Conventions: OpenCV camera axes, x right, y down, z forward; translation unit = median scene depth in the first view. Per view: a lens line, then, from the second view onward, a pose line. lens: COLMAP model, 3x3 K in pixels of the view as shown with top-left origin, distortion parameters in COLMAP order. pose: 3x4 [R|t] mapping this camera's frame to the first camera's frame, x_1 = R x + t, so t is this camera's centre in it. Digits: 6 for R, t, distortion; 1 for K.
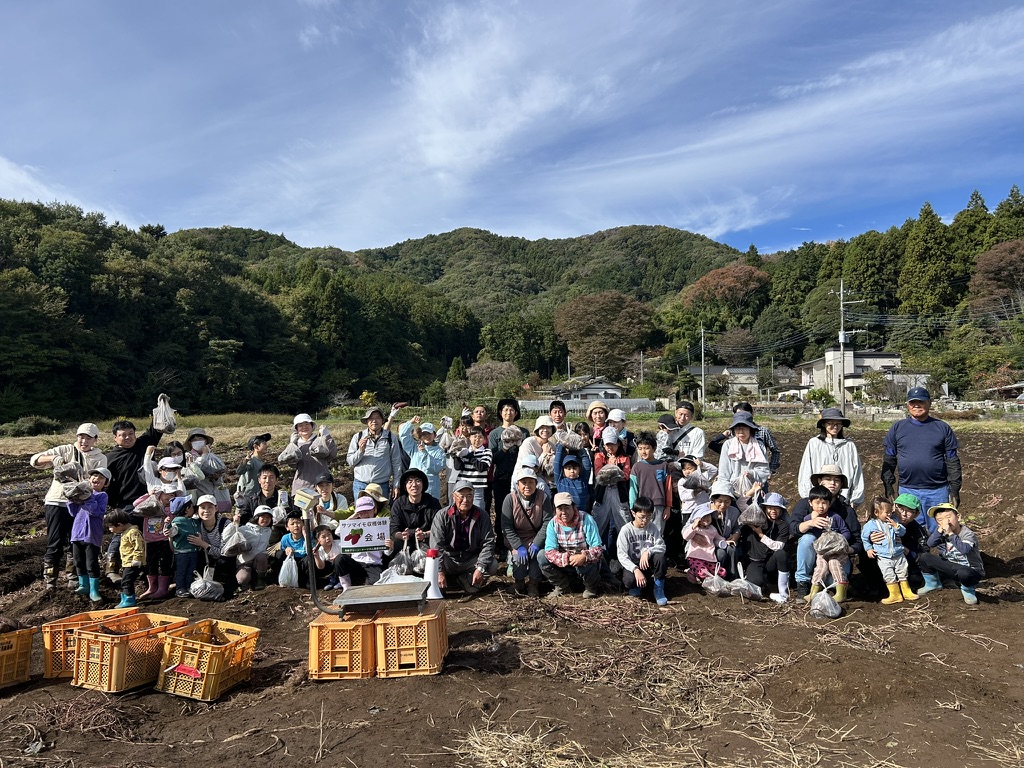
lens RADIAL K [[779.2, 0, 514.9], [0, 779.2, 387.5], [0, 0, 1]] dist [0.012412, -0.001267]
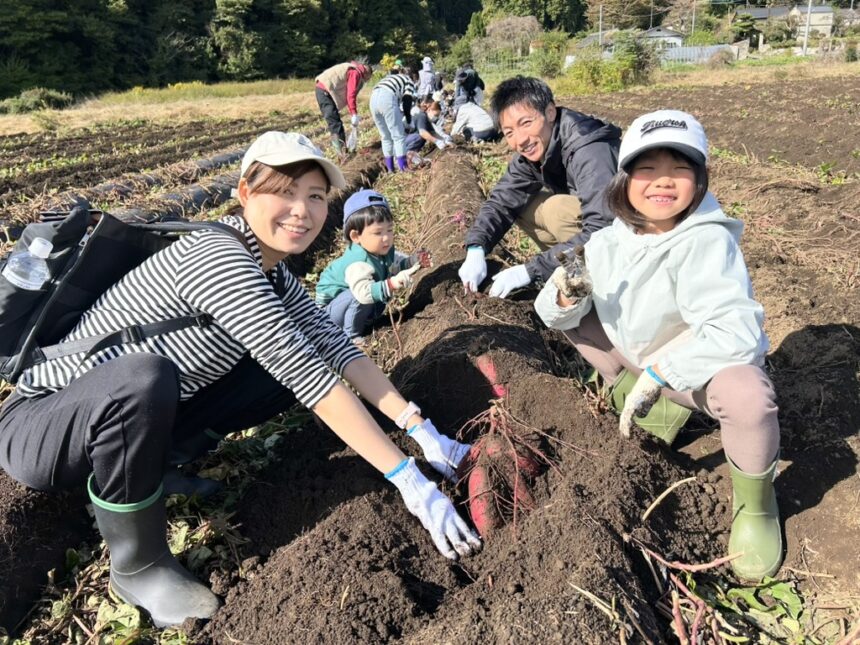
lens RADIAL K [[654.4, 0, 425.9], [0, 654.4, 323.4], [0, 0, 1]] dist [0.012412, -0.001267]
pose [[0.996373, -0.009127, -0.084597, -0.100109], [0.039889, 0.928313, 0.369653, 0.018407], [0.075158, -0.371687, 0.925311, 0.199933]]
